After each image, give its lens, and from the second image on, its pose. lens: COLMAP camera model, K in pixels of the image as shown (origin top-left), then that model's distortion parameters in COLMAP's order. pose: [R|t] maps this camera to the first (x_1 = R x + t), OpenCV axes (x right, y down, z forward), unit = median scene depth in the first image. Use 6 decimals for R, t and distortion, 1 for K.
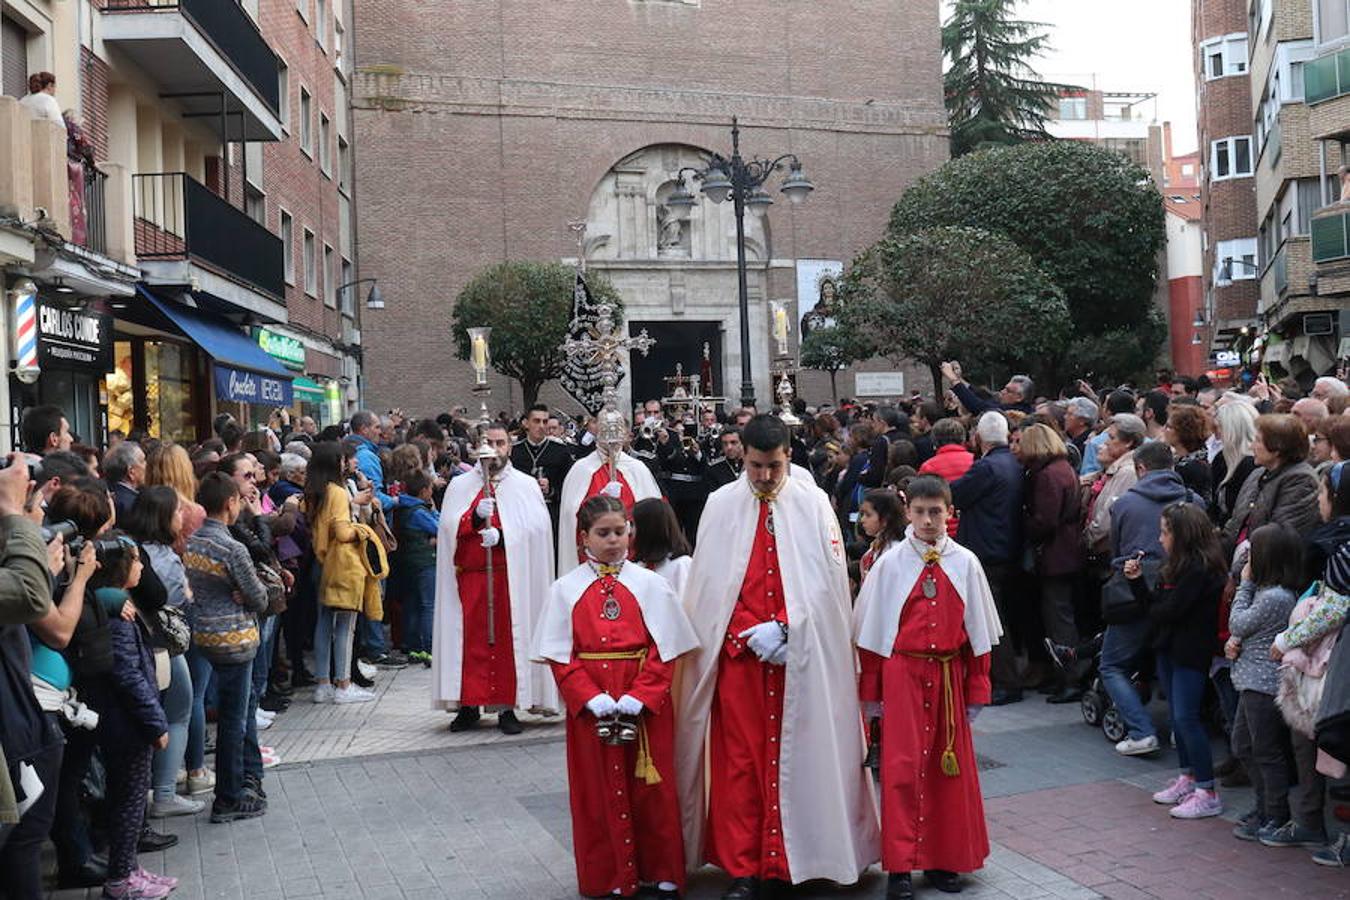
lens RADIAL K [[1479.1, 0, 677.9], [0, 1479.1, 449.1], [0, 0, 1]] dist [-0.089120, 0.000000]
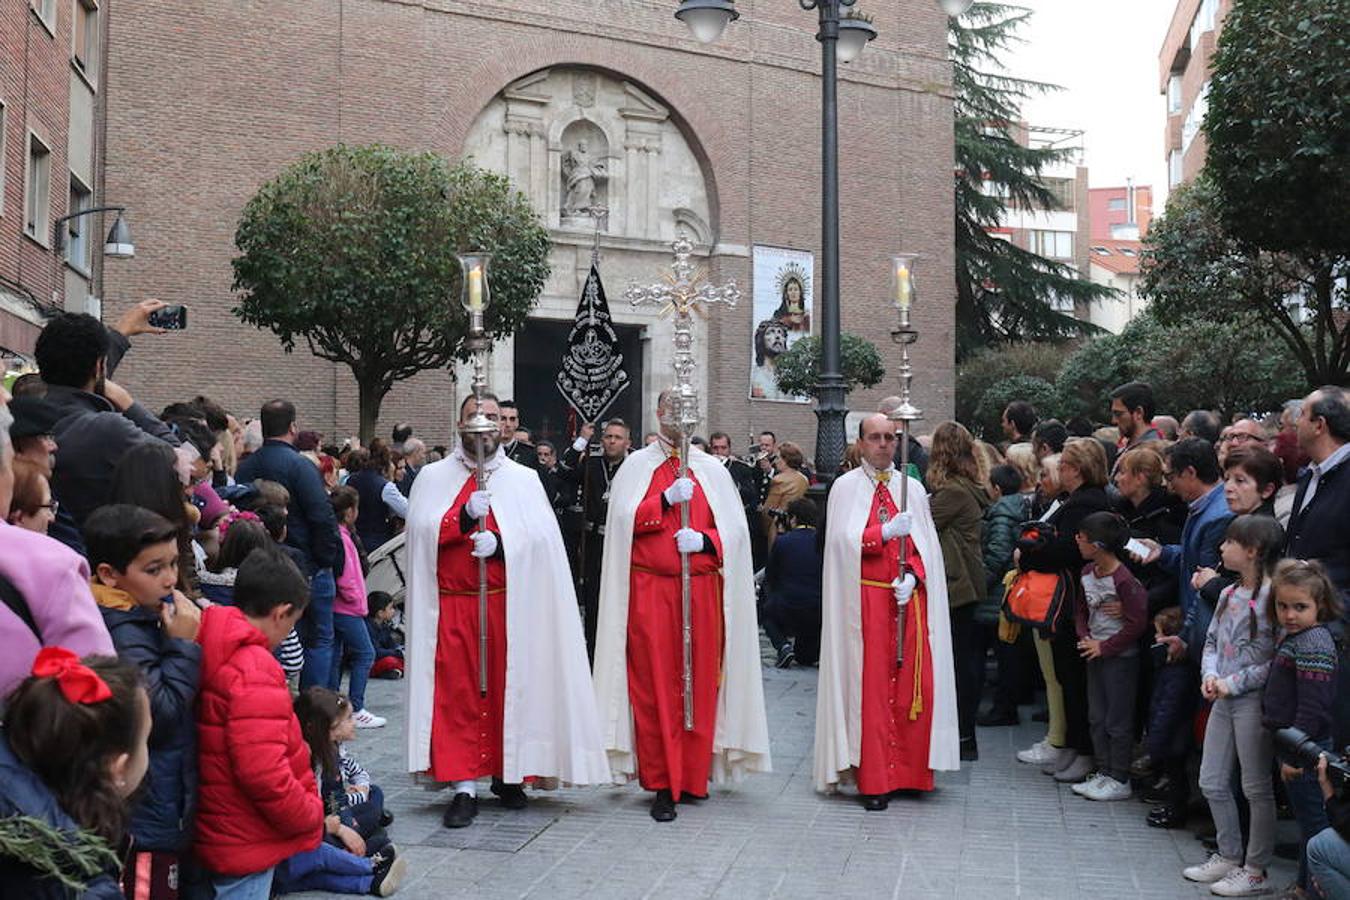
lens RADIAL K [[1479.1, 0, 669.8], [0, 1479.1, 454.5], [0, 0, 1]] dist [-0.089120, 0.000000]
pose [[0.992470, 0.045596, 0.113682, -0.036079], [-0.041226, 0.998329, -0.040496, 0.001827], [-0.115338, 0.035504, 0.992692, 0.312955]]
